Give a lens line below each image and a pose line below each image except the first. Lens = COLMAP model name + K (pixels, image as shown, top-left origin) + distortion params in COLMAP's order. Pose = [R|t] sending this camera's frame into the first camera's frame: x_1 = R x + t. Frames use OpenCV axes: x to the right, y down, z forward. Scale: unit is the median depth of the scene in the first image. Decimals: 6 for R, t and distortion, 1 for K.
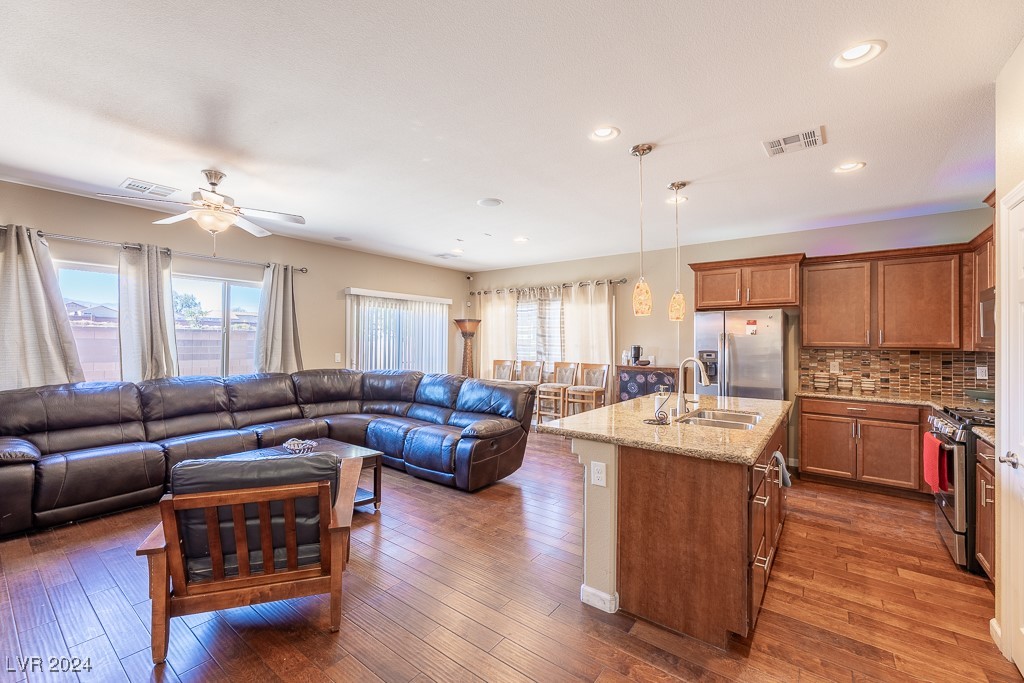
lens RADIAL K [[421.0, 0, 514.2], [0, 421.0, 336.4], [0, 0, 1]] dist [0.008213, -0.000455]
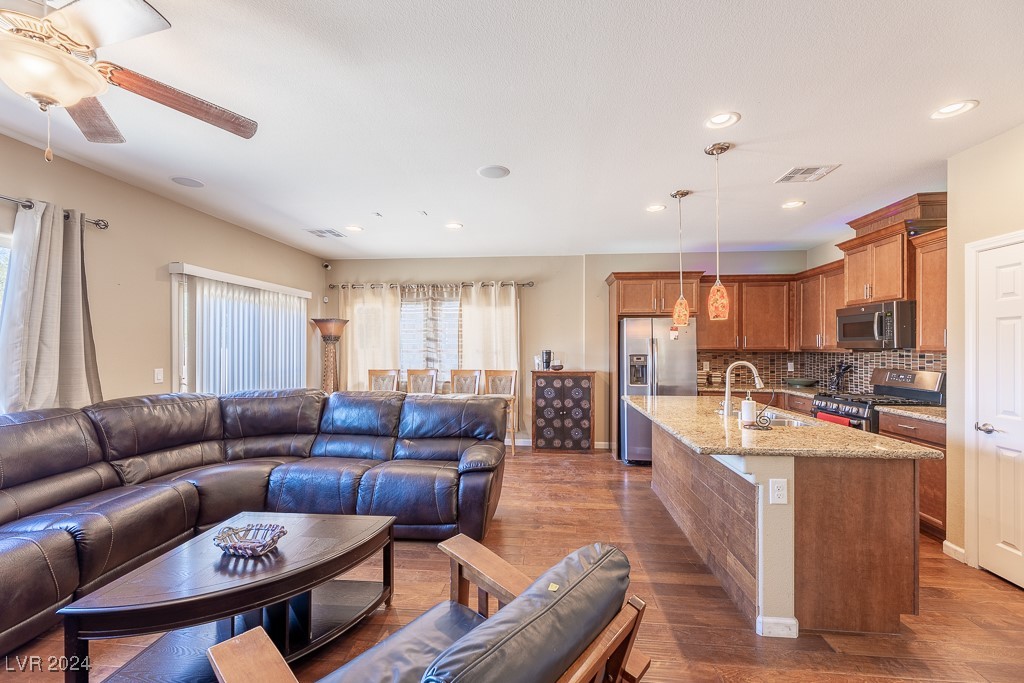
lens RADIAL K [[418.5, 0, 512.4], [0, 418.5, 344.7], [0, 0, 1]] dist [0.000209, -0.000093]
pose [[0.850666, -0.003615, 0.525694, -0.338959], [-0.000803, 0.999966, 0.008176, 0.000736], [-0.525706, -0.007377, 0.850634, 0.236390]]
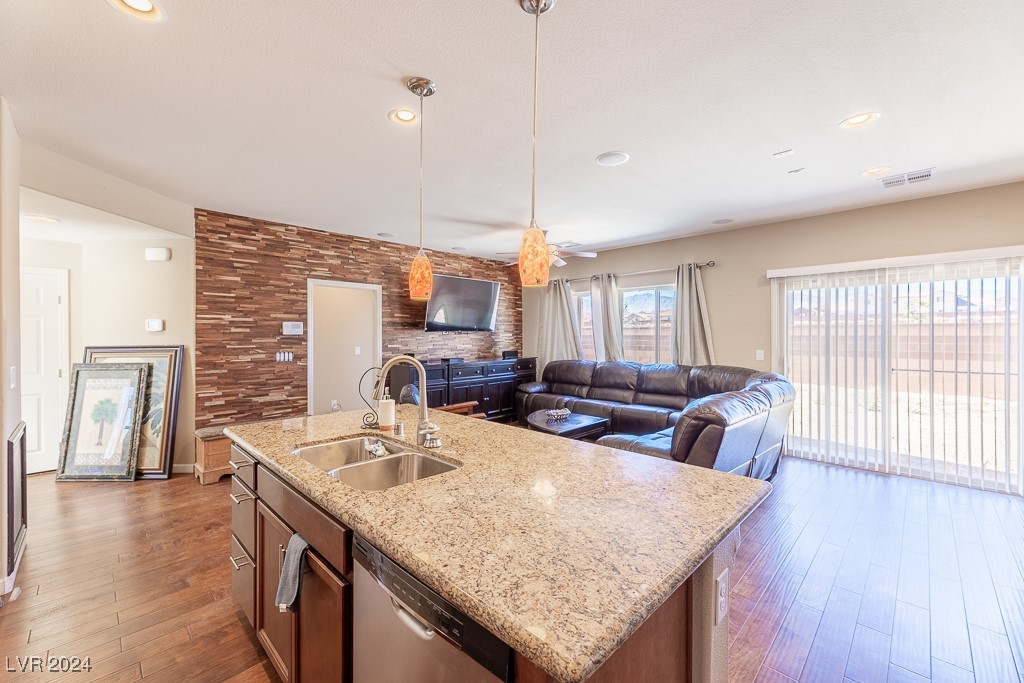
lens RADIAL K [[420.7, 0, 506.9], [0, 420.7, 339.8], [0, 0, 1]] dist [0.008212, -0.000422]
pose [[-0.151585, 0.001573, -0.988443, 0.582388], [0.011453, 0.999934, -0.000165, 0.017143], [0.988378, -0.011345, -0.151593, 0.703903]]
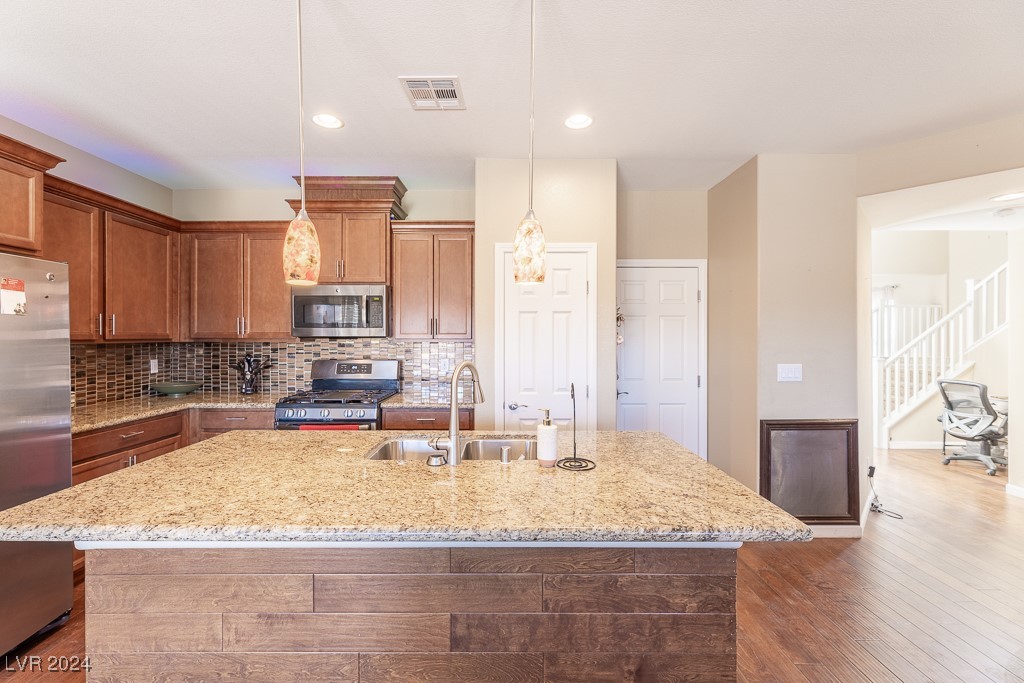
lens RADIAL K [[421.0, 0, 514.2], [0, 421.0, 336.4], [0, 0, 1]] dist [0.008213, -0.000455]
pose [[-0.598165, -0.009513, 0.801317, -0.055688], [-0.015825, 0.999875, 0.000057, 0.008529], [-0.801217, -0.012647, -0.598240, 0.732599]]
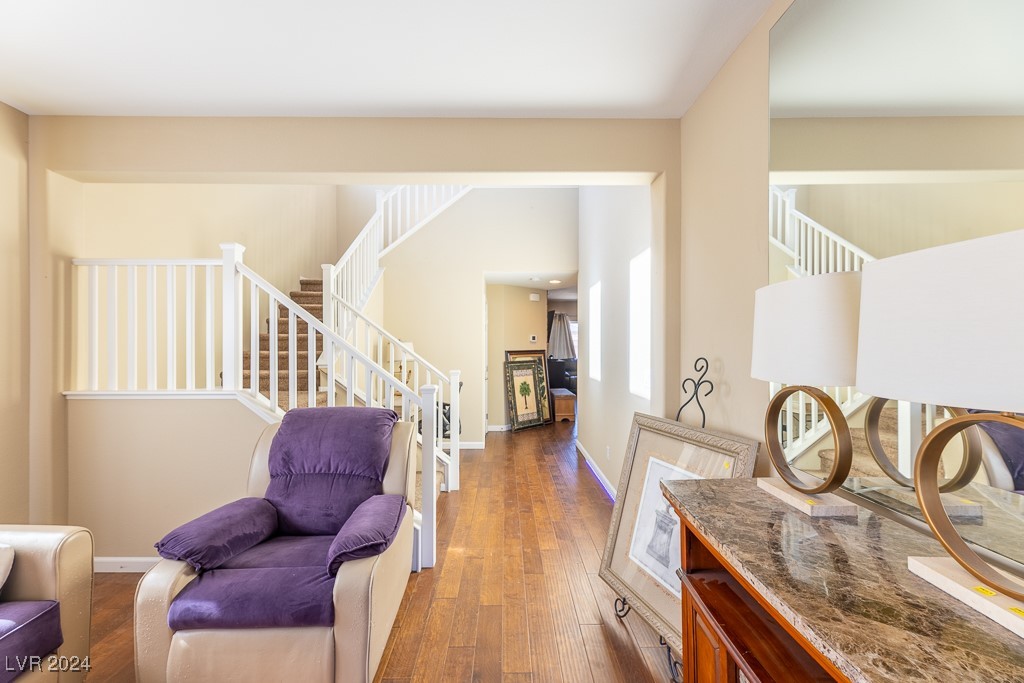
lens RADIAL K [[415.2, 0, 506.6], [0, 415.2, 346.2], [0, 0, 1]] dist [0.001789, -0.000031]
pose [[0.596888, -0.006444, -0.802299, 0.939547], [0.014224, 0.999896, 0.002551, 0.002403], [0.802199, -0.012934, 0.596917, -1.017334]]
